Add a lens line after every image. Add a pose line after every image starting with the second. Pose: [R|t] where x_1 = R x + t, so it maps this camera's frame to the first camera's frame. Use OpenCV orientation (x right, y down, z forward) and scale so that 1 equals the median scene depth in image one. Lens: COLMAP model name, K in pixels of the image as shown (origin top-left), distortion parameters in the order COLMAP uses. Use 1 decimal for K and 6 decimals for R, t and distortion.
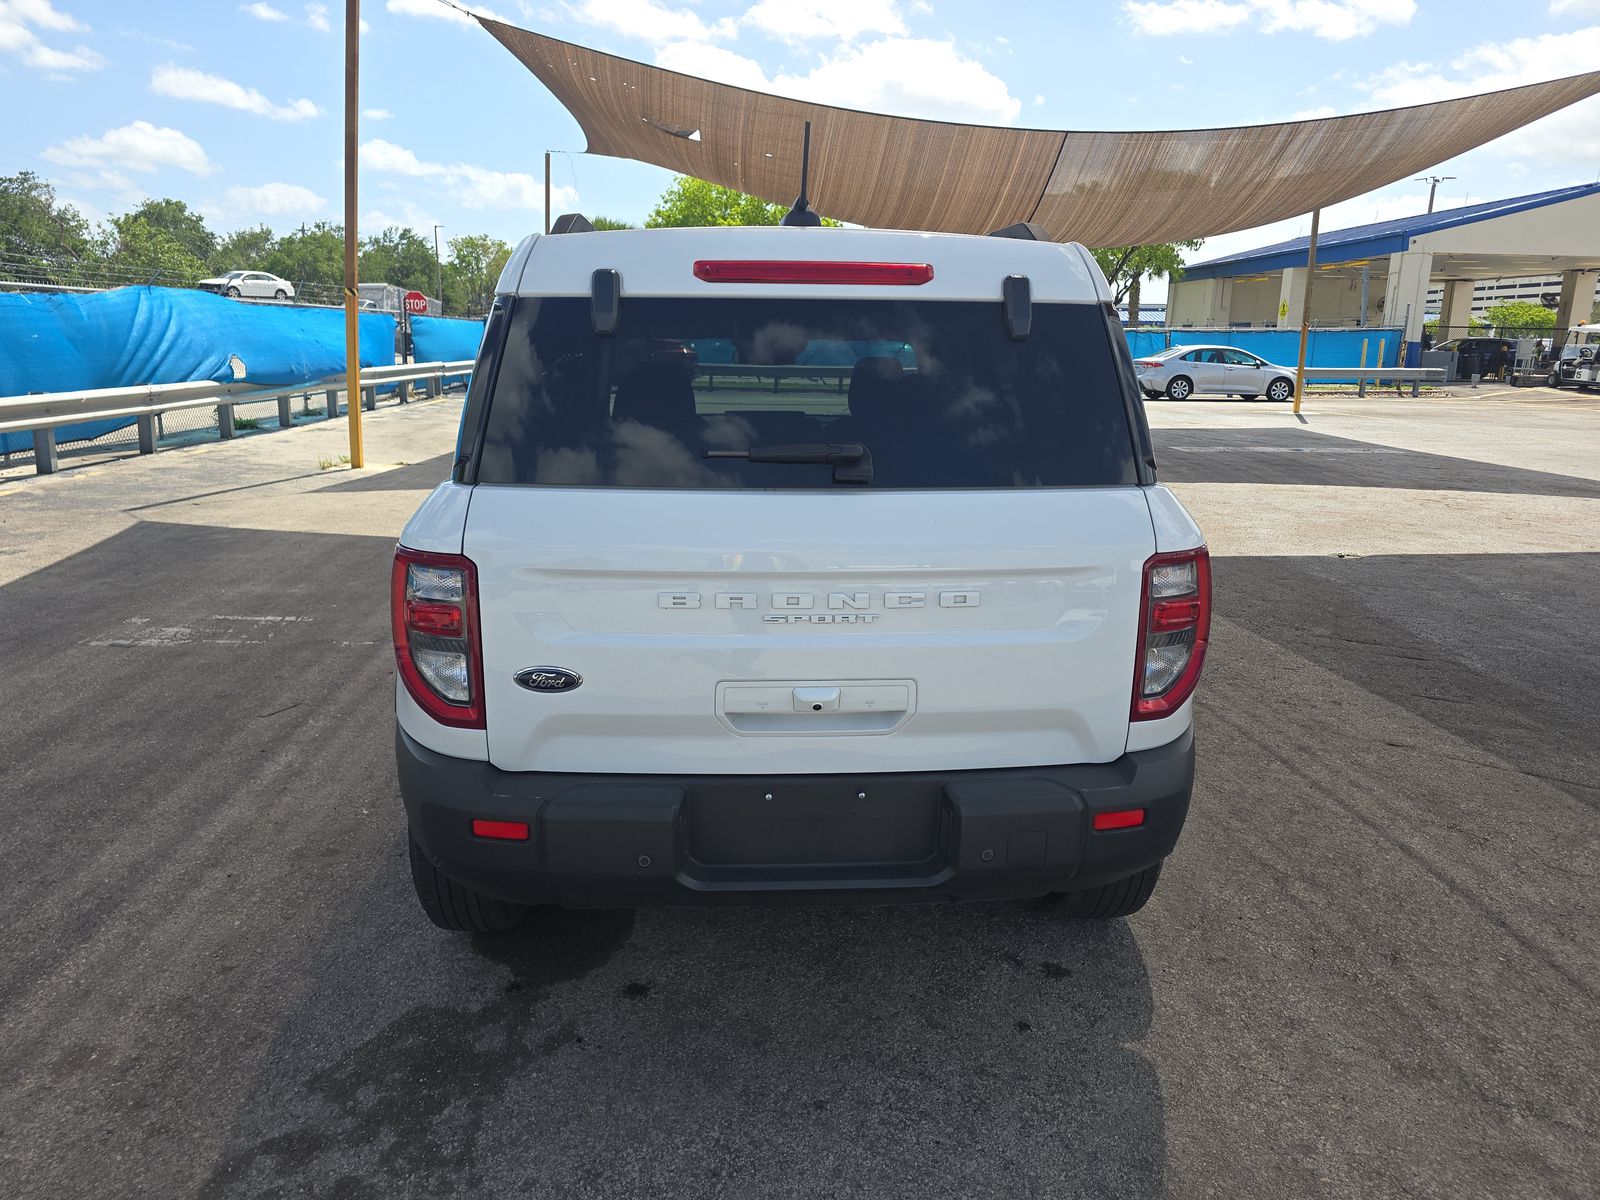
lens RADIAL K [[1083.0, 0, 793.4], [0, 1083.0, 599.3], [0, 0, 1]] dist [0.029280, -0.026909]
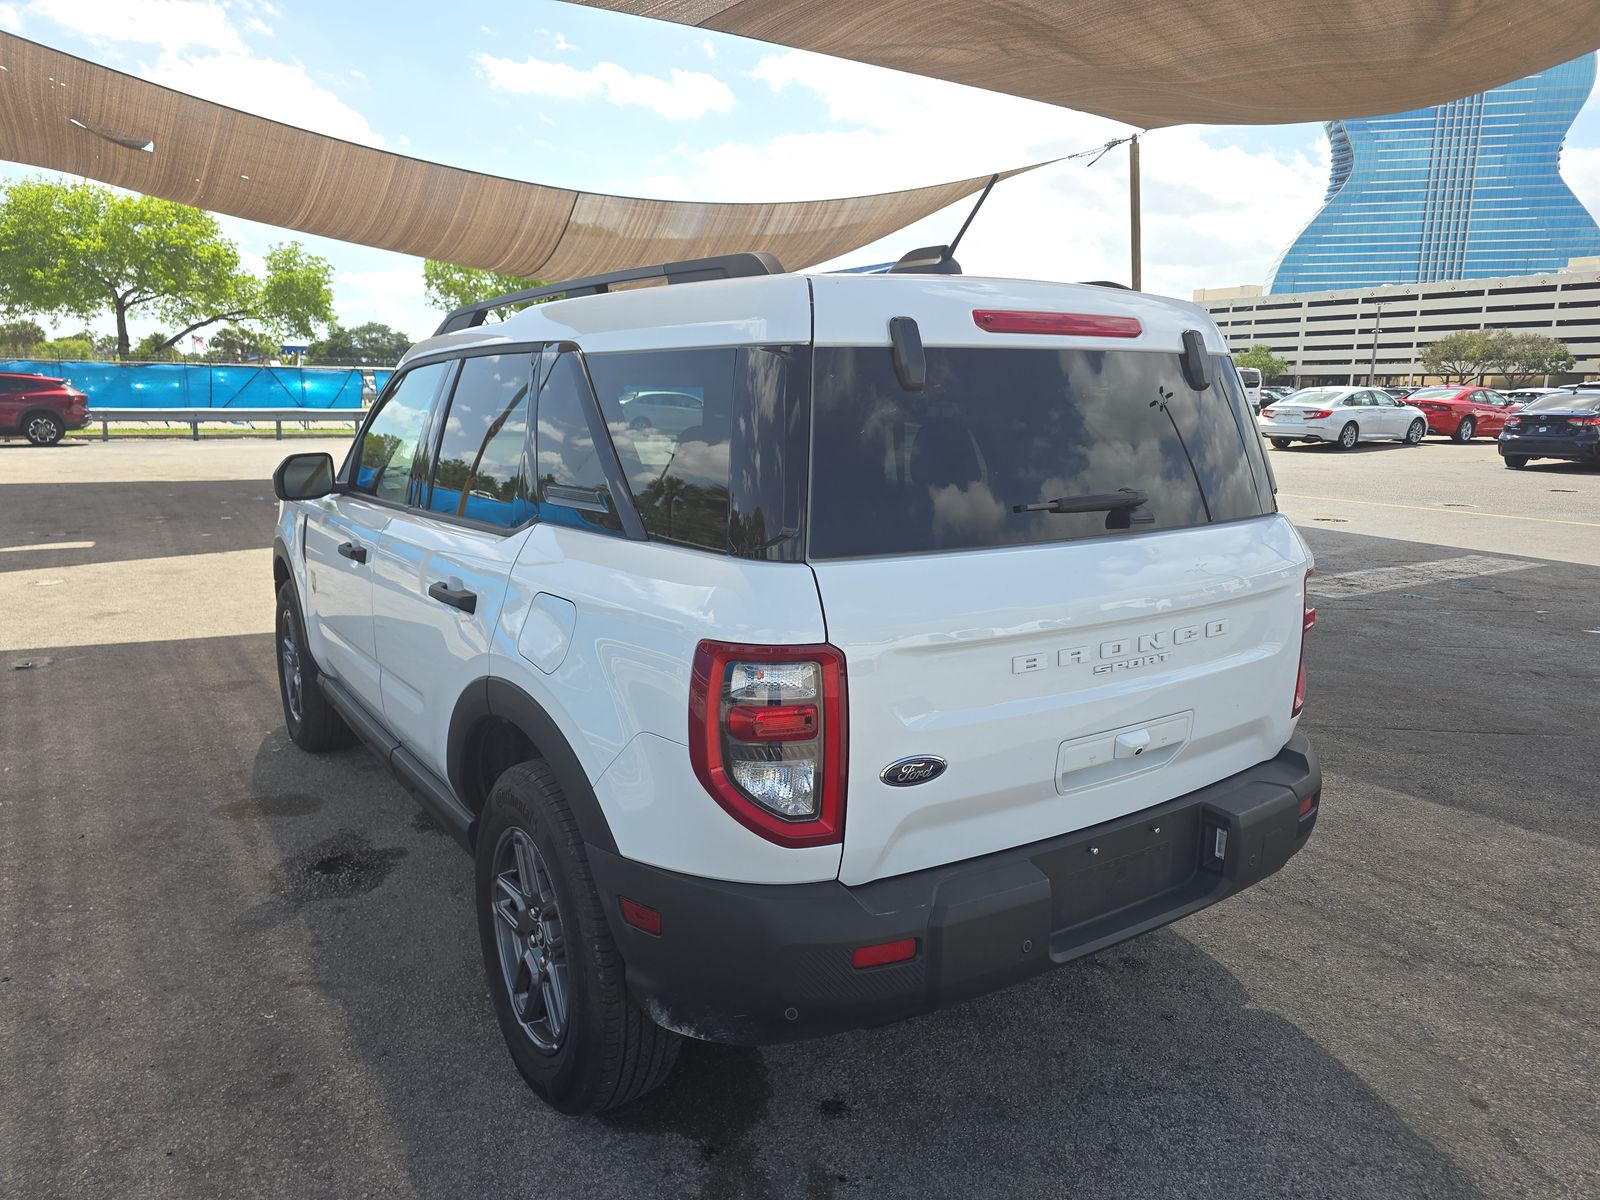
lens RADIAL K [[1083.0, 0, 790.1], [0, 1083.0, 599.5], [0, 0, 1]] dist [0.029280, -0.026909]
pose [[0.862063, -0.100928, 0.496650, -0.557154], [0.119001, 0.992883, -0.004785, -0.055334], [-0.492633, 0.063227, 0.867937, 0.200917]]
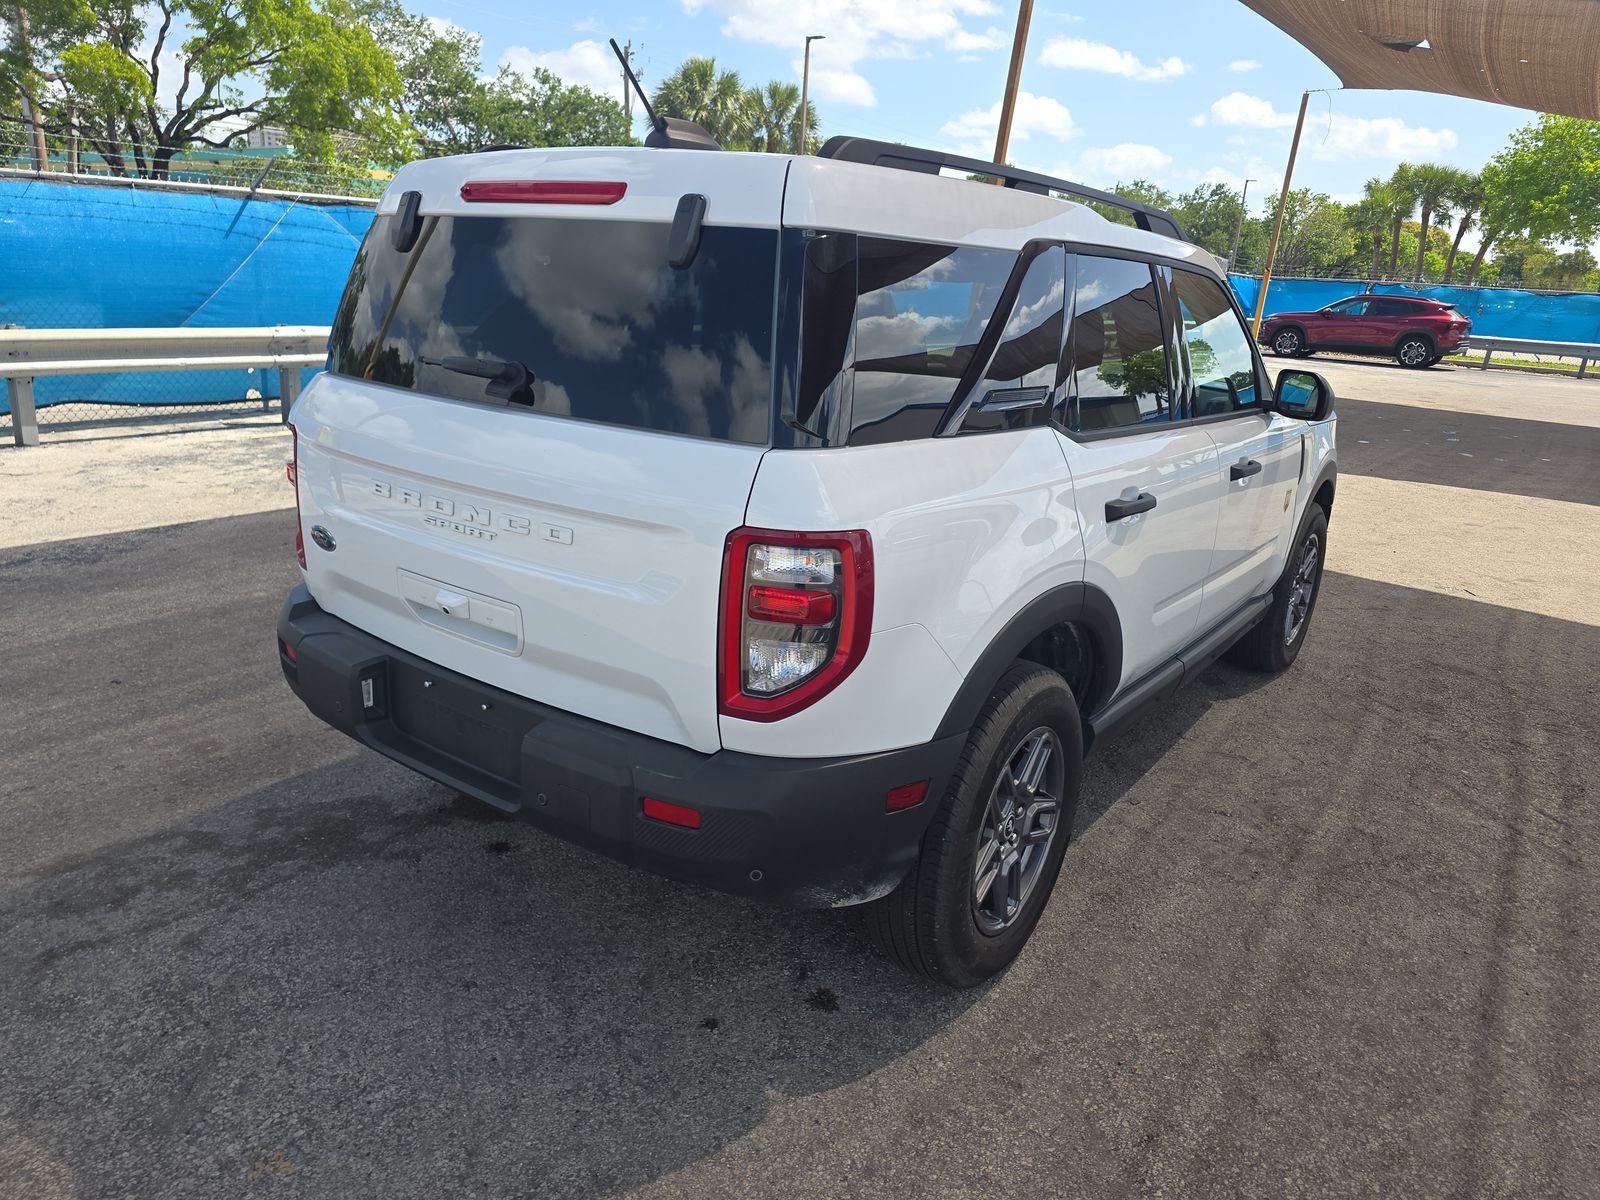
lens RADIAL K [[1083.0, 0, 797.7], [0, 1083.0, 602.4], [0, 0, 1]] dist [0.029280, -0.026909]
pose [[0.765923, 0.211659, -0.607093, 0.688764], [-0.188888, 0.976666, 0.102203, -0.059587], [0.614559, 0.036393, 0.788031, 0.279768]]
